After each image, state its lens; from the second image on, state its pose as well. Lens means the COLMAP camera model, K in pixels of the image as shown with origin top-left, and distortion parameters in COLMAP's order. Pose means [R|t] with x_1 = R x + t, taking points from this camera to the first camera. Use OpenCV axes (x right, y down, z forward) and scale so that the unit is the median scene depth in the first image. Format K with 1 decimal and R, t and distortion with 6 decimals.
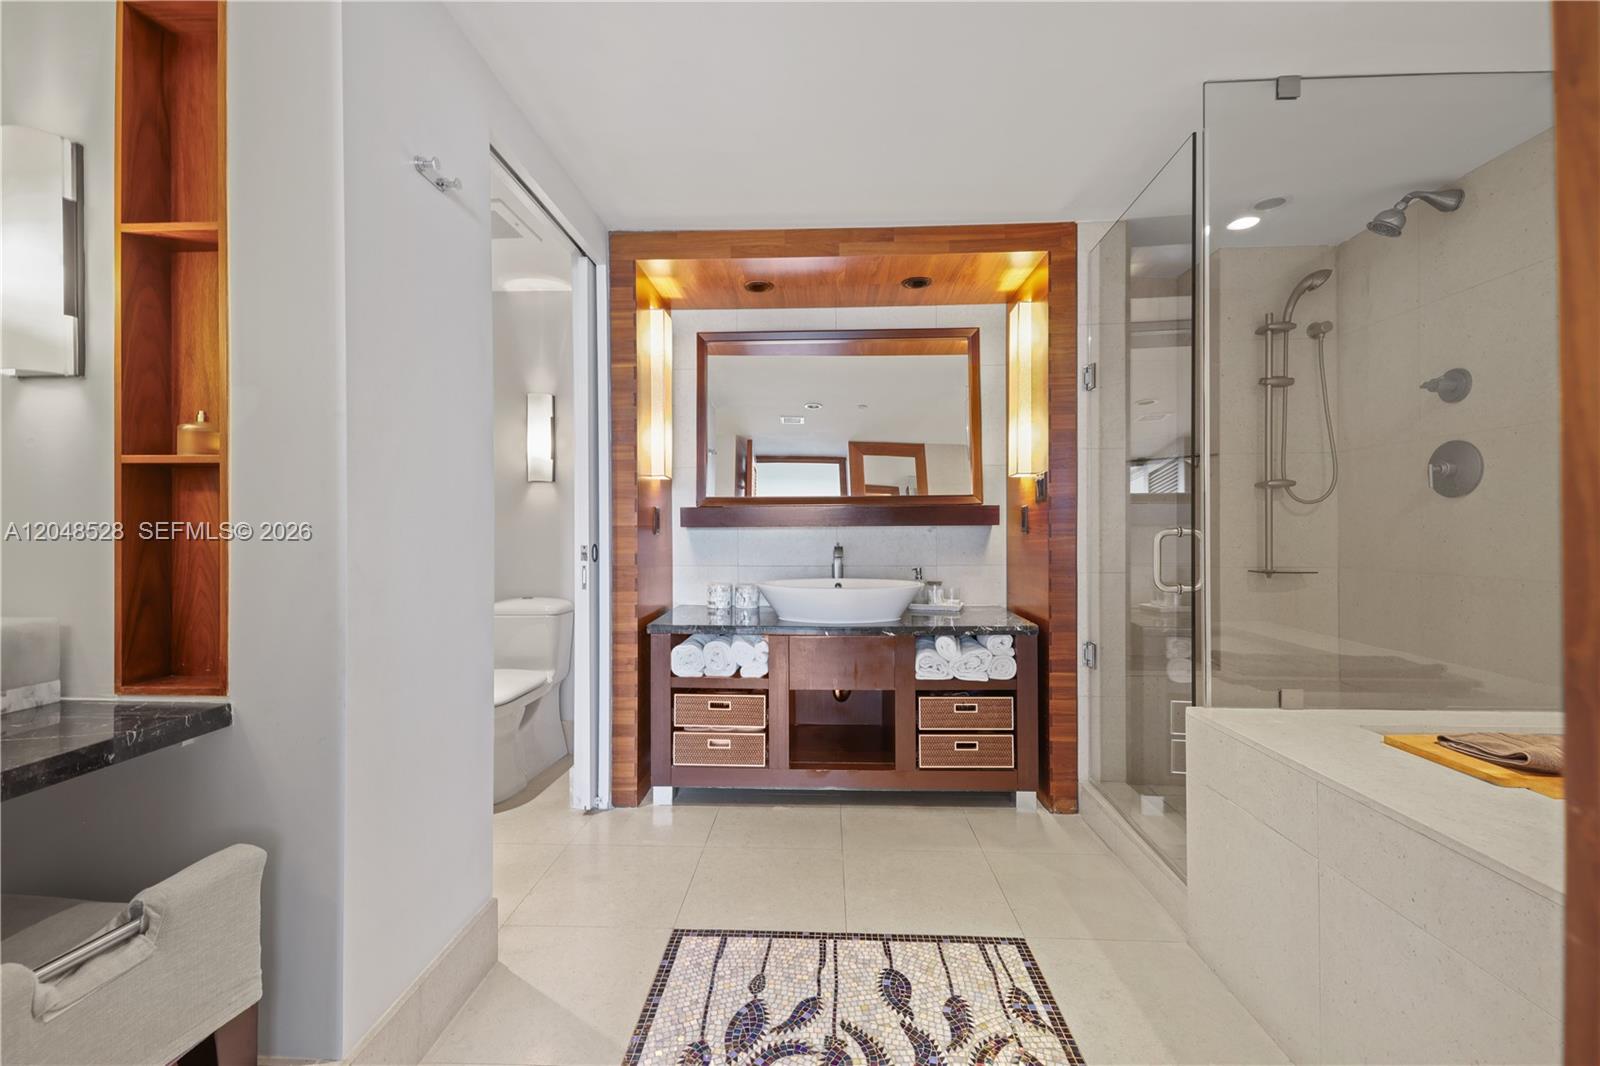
lens RADIAL K [[675.3, 0, 794.4], [0, 675.3, 527.3], [0, 0, 1]] dist [0.020919, -0.008528]
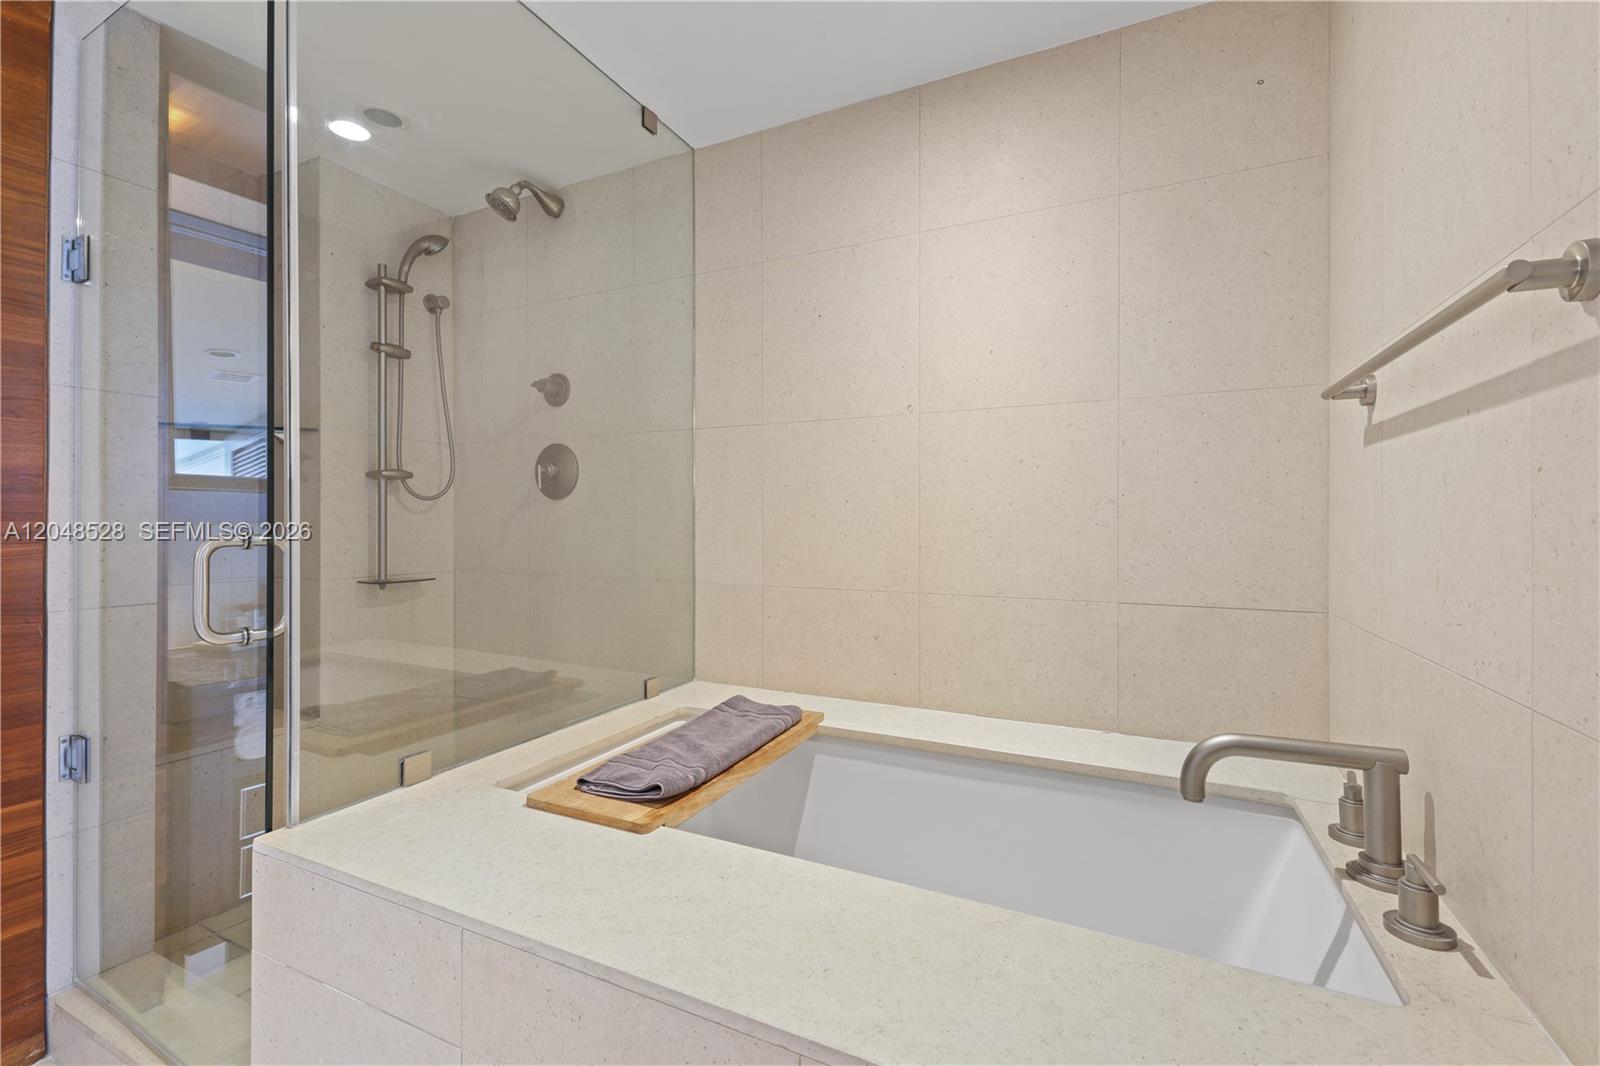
lens RADIAL K [[675.3, 0, 794.4], [0, 675.3, 527.3], [0, 0, 1]] dist [0.020919, -0.008528]
pose [[0.397255, -0.002874, 0.917704, 0.152107], [-0.007530, 0.999951, 0.006391, -0.009002], [-0.917677, -0.009450, 0.397214, 0.233411]]
